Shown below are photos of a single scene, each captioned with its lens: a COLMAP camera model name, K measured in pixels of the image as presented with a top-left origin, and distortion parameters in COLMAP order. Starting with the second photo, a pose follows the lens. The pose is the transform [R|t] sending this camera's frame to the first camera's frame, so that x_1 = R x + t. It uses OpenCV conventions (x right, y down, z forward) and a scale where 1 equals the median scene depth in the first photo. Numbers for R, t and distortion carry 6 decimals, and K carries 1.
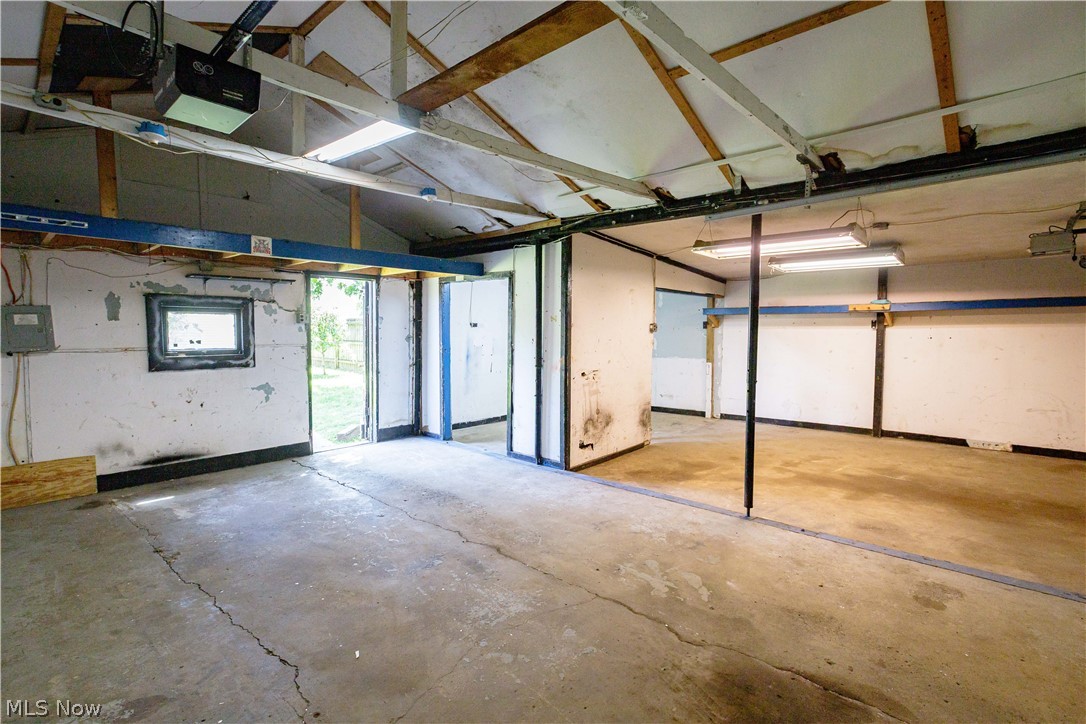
lens RADIAL K [[511.7, 0, 545.3], [0, 511.7, 358.3], [0, 0, 1]] dist [0.001108, -0.000450]
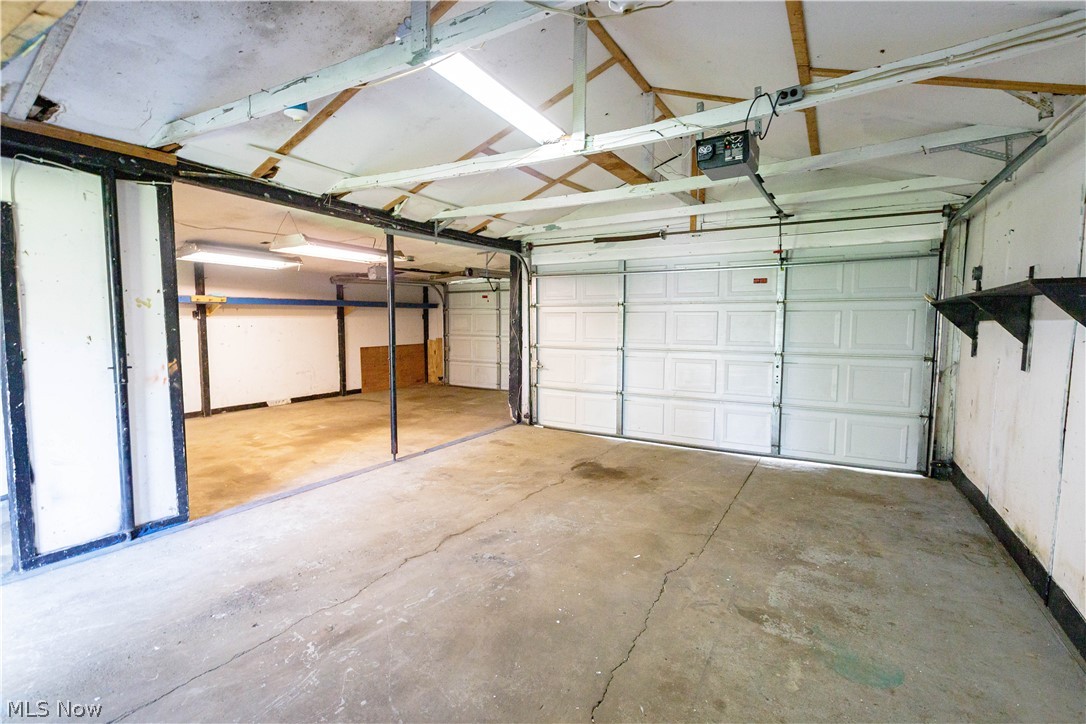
lens RADIAL K [[481.8, 0, 543.0], [0, 481.8, 362.0], [0, 0, 1]] dist [0.000375, -0.000216]
pose [[-0.173868, -0.086050, 0.981002, -0.917469], [0.051233, 0.994035, 0.096274, -0.050527], [-0.983435, 0.066998, -0.168422, 0.843618]]
